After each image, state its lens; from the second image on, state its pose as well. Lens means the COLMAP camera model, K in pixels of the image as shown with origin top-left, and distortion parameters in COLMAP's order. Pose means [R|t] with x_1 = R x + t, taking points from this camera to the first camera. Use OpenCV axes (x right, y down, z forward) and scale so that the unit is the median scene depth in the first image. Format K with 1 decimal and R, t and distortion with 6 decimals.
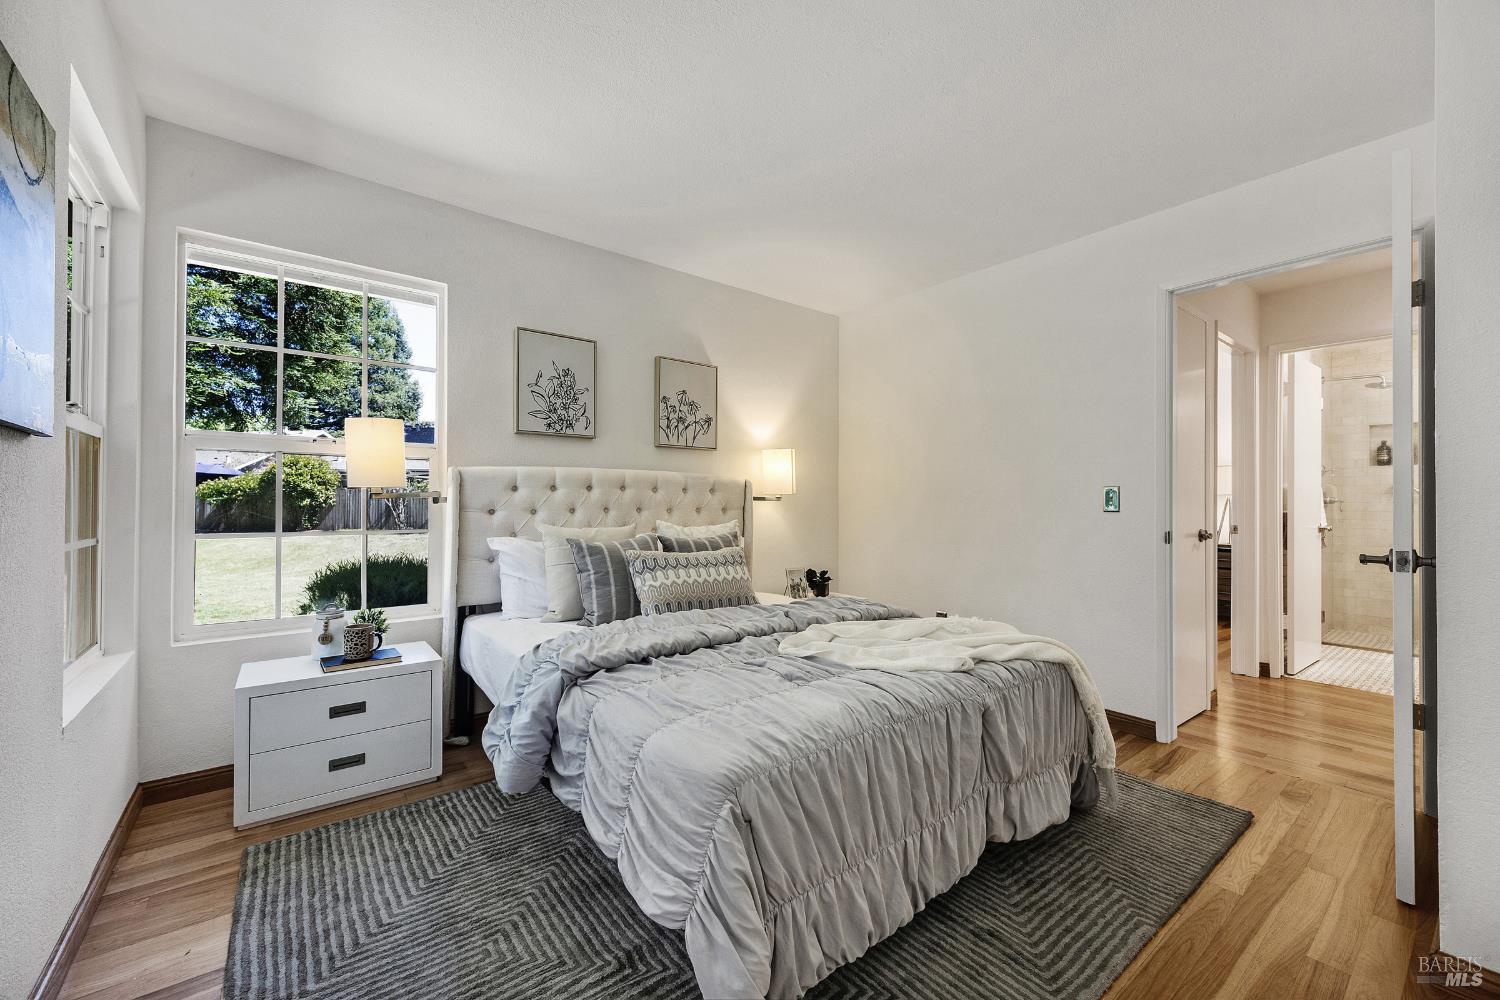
lens RADIAL K [[573.1, 0, 748.0], [0, 573.1, 502.1], [0, 0, 1]] dist [0.000646, -0.000572]
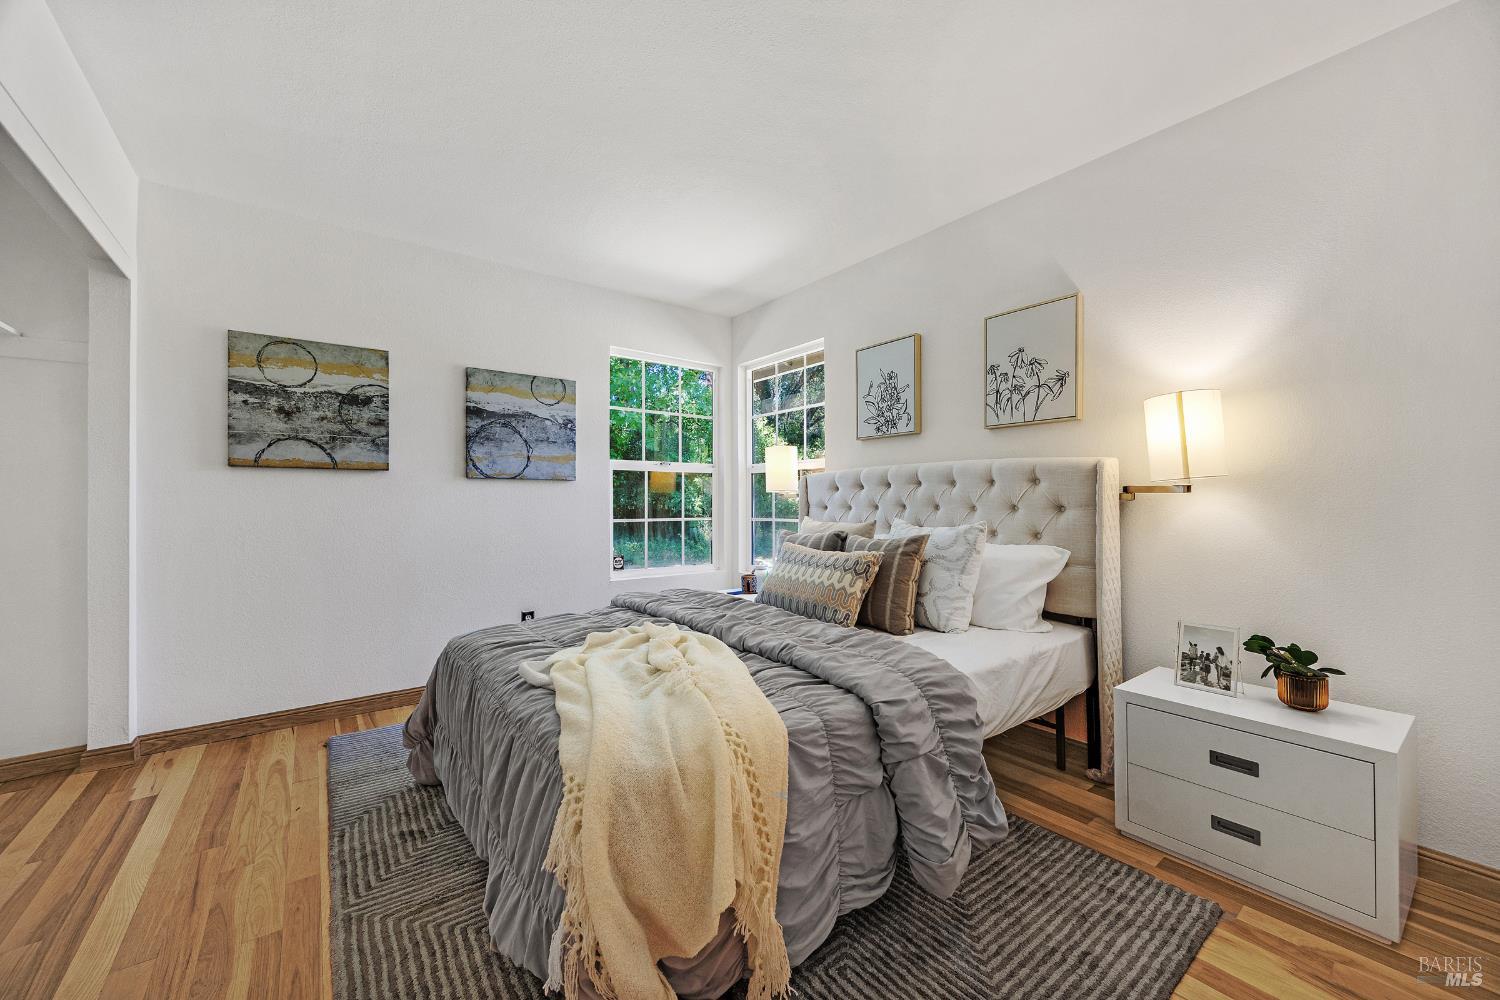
lens RADIAL K [[573.1, 0, 750.3], [0, 573.1, 497.9], [0, 0, 1]] dist [0.000646, -0.000572]
pose [[-0.009683, -0.002223, -0.999951, 0.663060], [0.012269, 0.999922, -0.002342, -0.000747], [0.999878, -0.012291, -0.009655, 0.665698]]
